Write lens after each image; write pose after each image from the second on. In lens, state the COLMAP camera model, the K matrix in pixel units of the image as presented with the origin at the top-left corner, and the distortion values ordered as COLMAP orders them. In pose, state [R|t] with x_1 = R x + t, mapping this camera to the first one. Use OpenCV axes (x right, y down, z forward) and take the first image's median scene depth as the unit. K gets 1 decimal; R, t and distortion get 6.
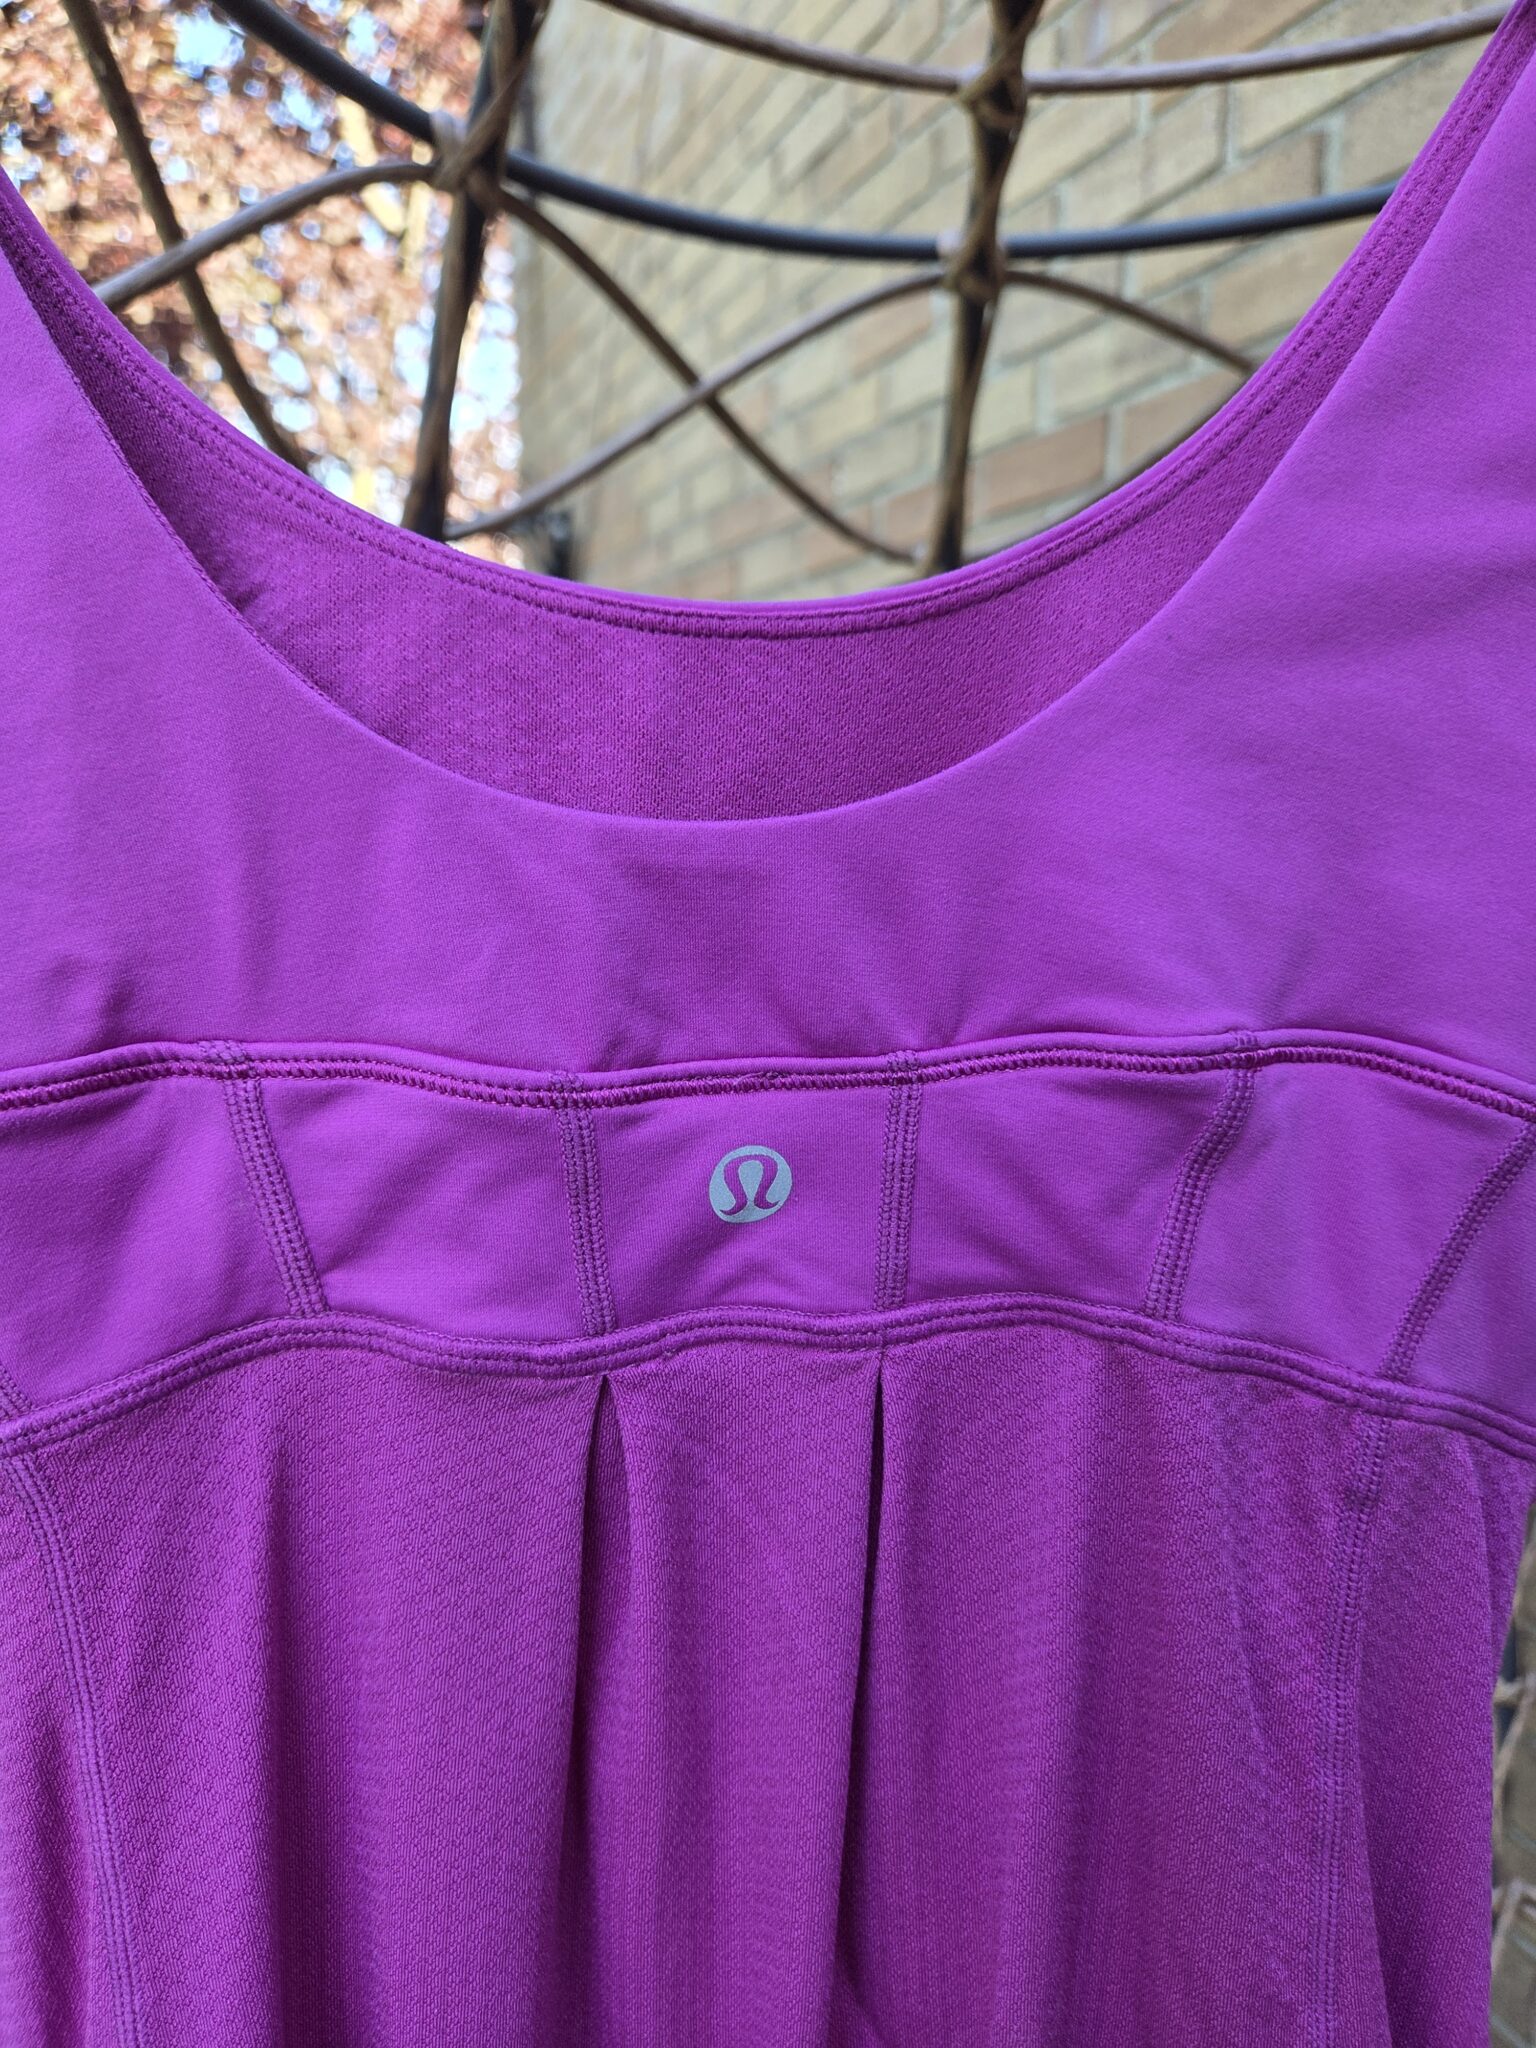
lens RADIAL K [[1360.6, 0, 768.0], [0, 1360.6, 1024.0], [0, 0, 1]] dist [0.072859, -0.051406]
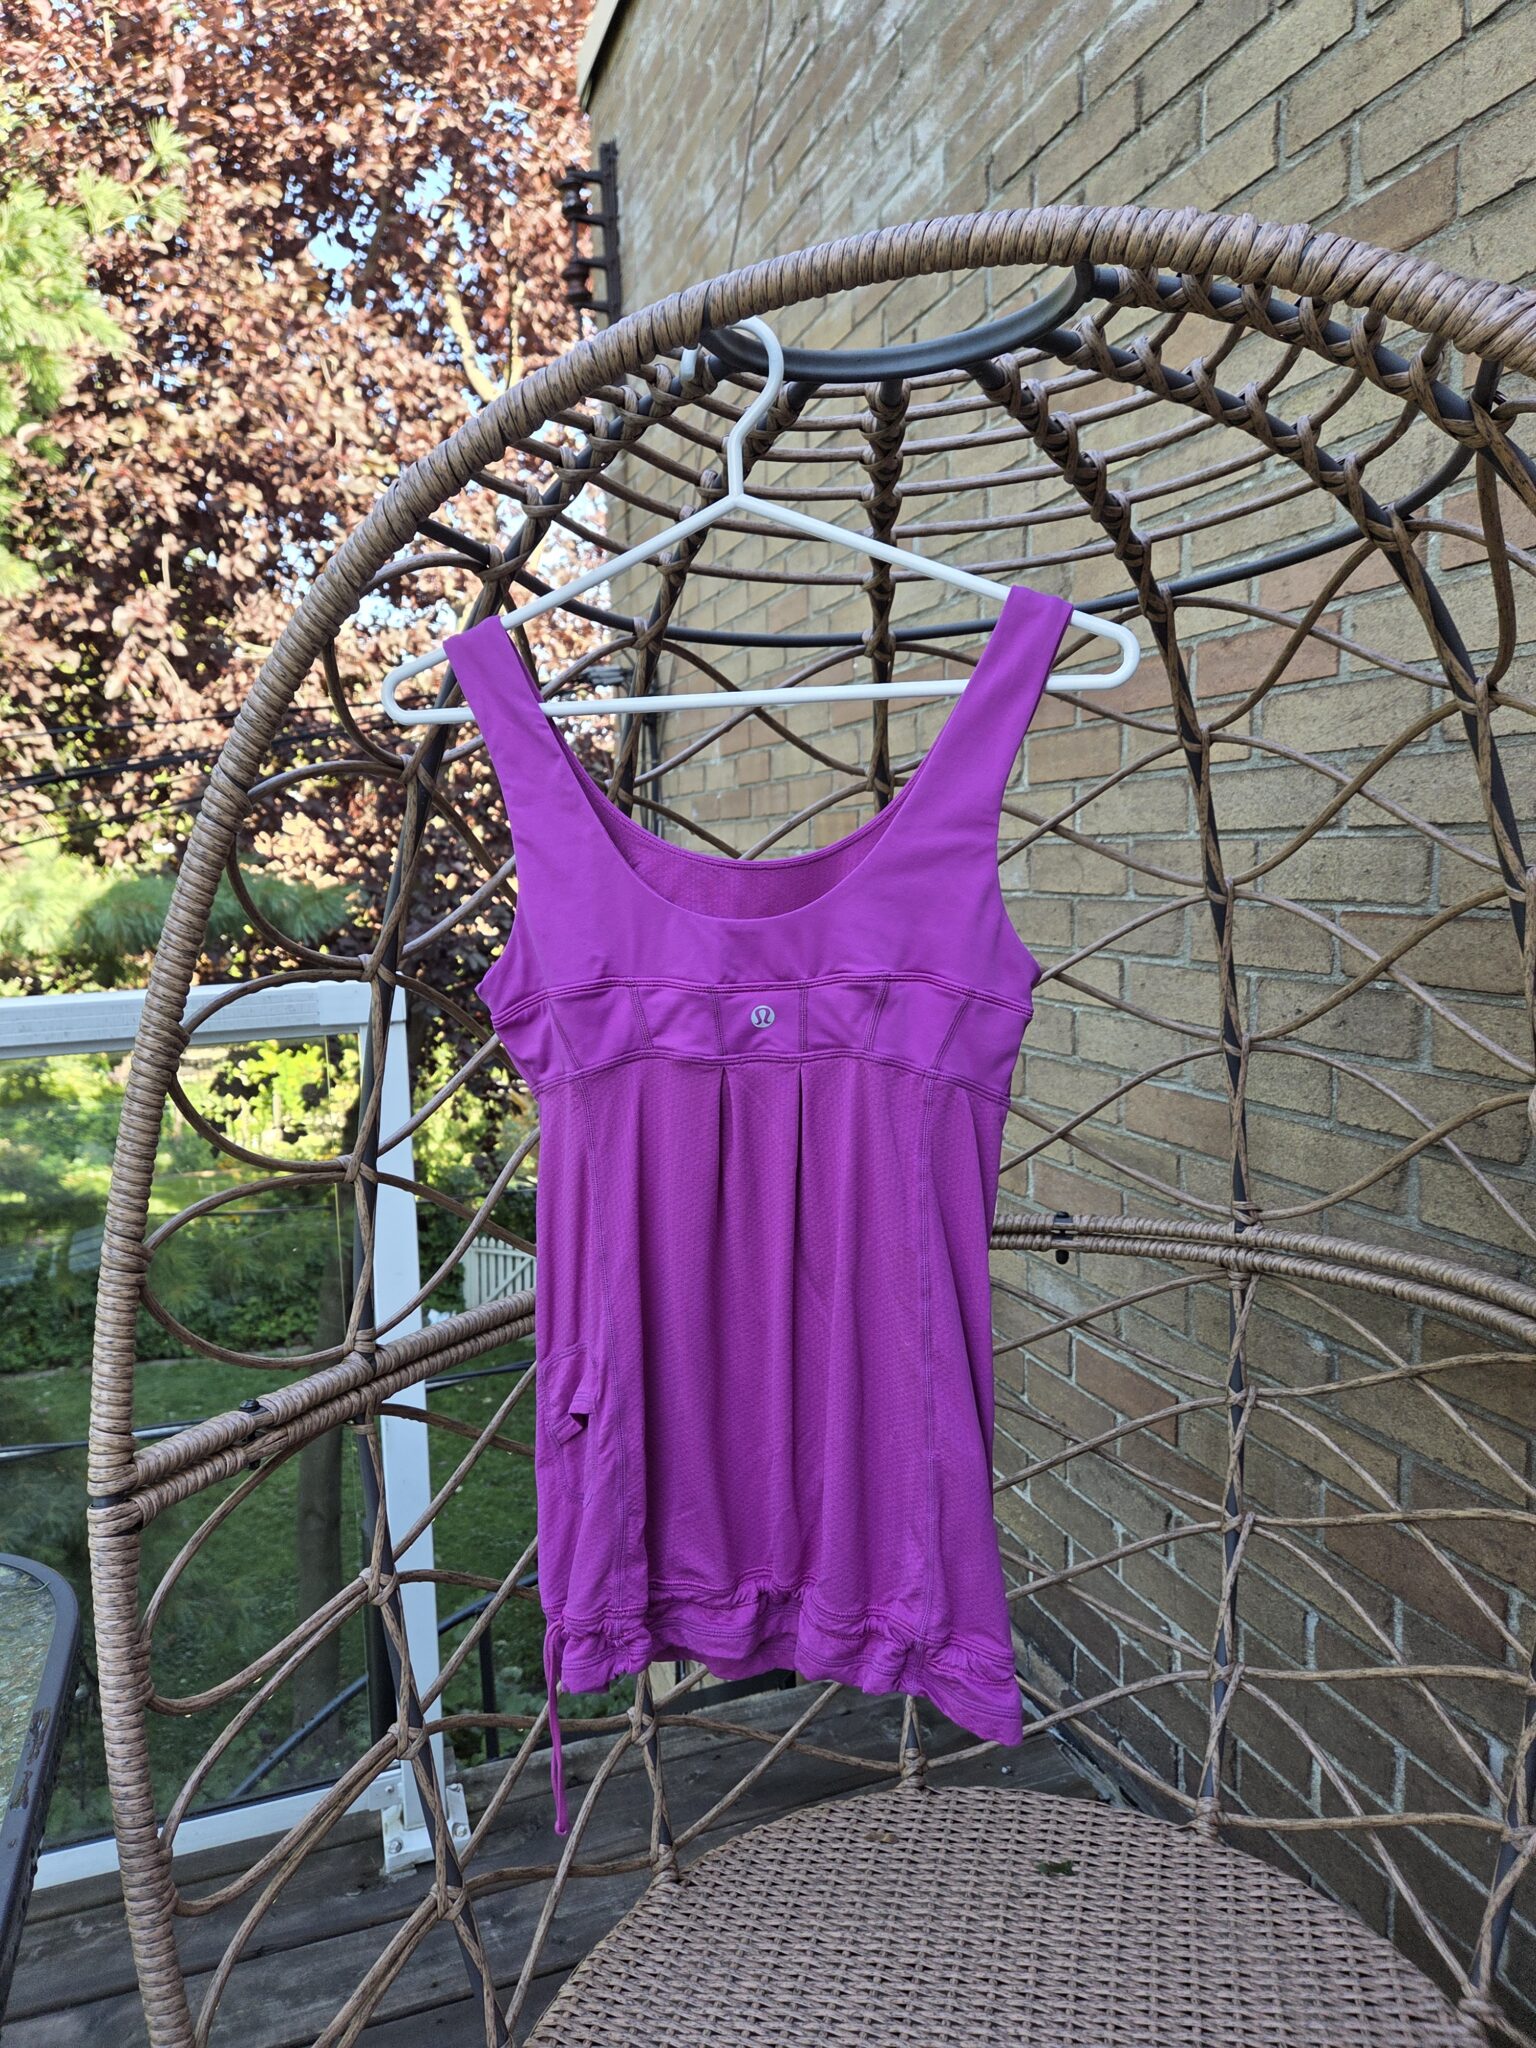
lens RADIAL K [[1360.6, 0, 768.0], [0, 1360.6, 1024.0], [0, 0, 1]] dist [0.072859, -0.051406]
pose [[0.998595, -0.008608, -0.052282, 0.193505], [0.007467, 0.999730, -0.021987, 0.219133], [0.052457, 0.021566, 0.998390, -2.676241]]
